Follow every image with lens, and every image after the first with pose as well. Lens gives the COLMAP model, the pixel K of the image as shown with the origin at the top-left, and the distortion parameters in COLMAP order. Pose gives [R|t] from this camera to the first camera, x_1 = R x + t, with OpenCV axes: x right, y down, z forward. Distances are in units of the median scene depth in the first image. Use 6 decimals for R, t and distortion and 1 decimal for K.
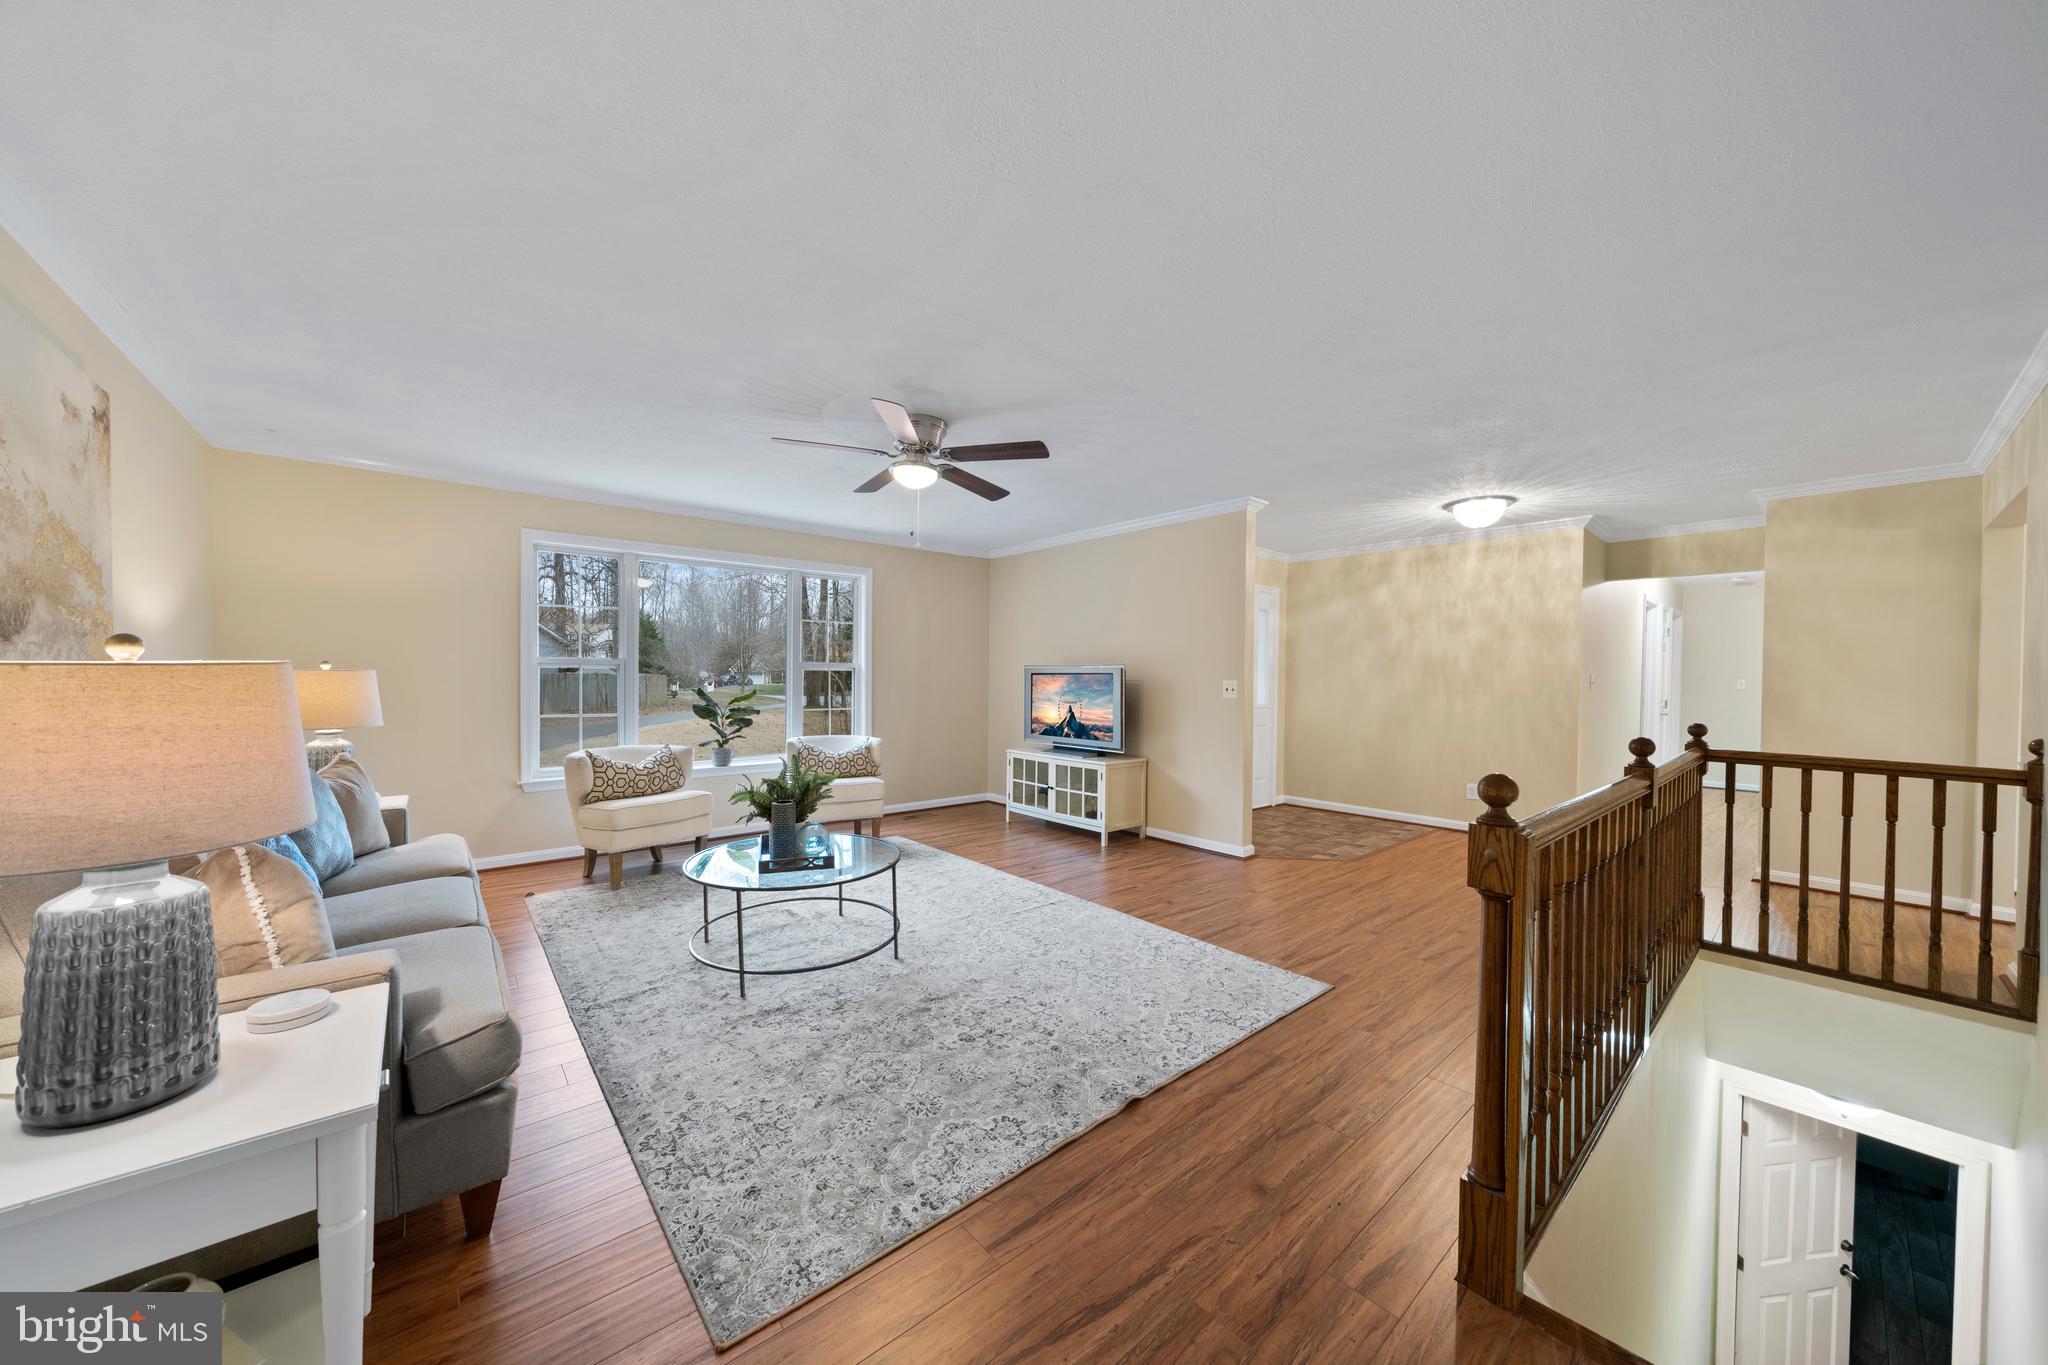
lens RADIAL K [[717.5, 0, 1017.5], [0, 717.5, 686.9], [0, 0, 1]] dist [-0.003170, 0.000038]
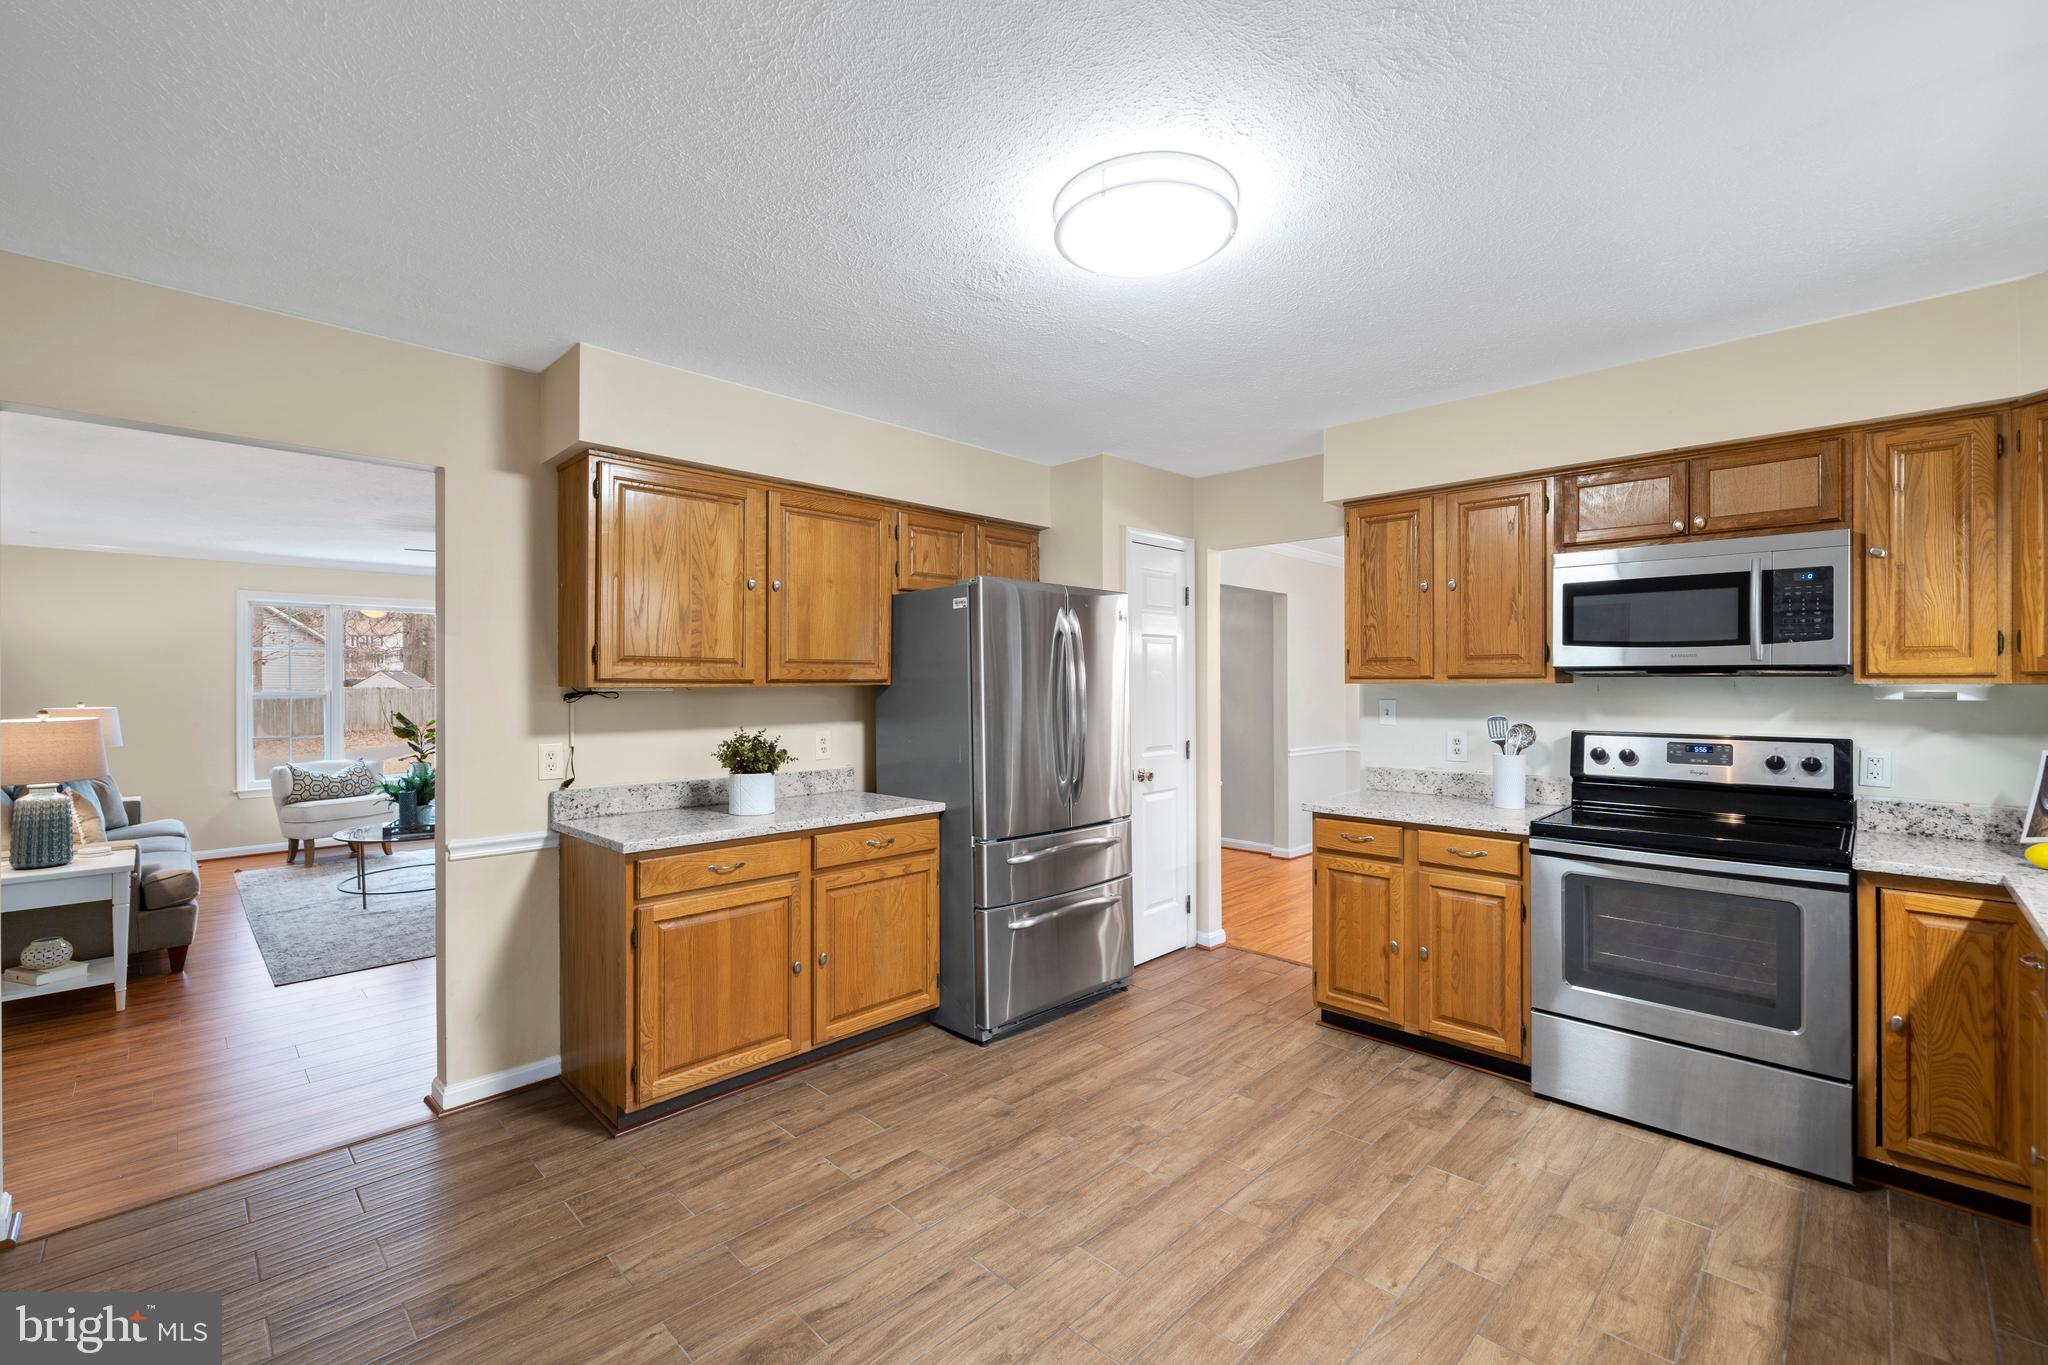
lens RADIAL K [[882.4, 0, 1006.1], [0, 882.4, 680.3], [0, 0, 1]] dist [0.003045, 0.000037]
pose [[0.997336, -0.012439, 0.071881, 0.749921], [0.013621, 0.999780, -0.015978, -0.025610], [-0.071666, 0.016915, 0.997285, -0.894504]]
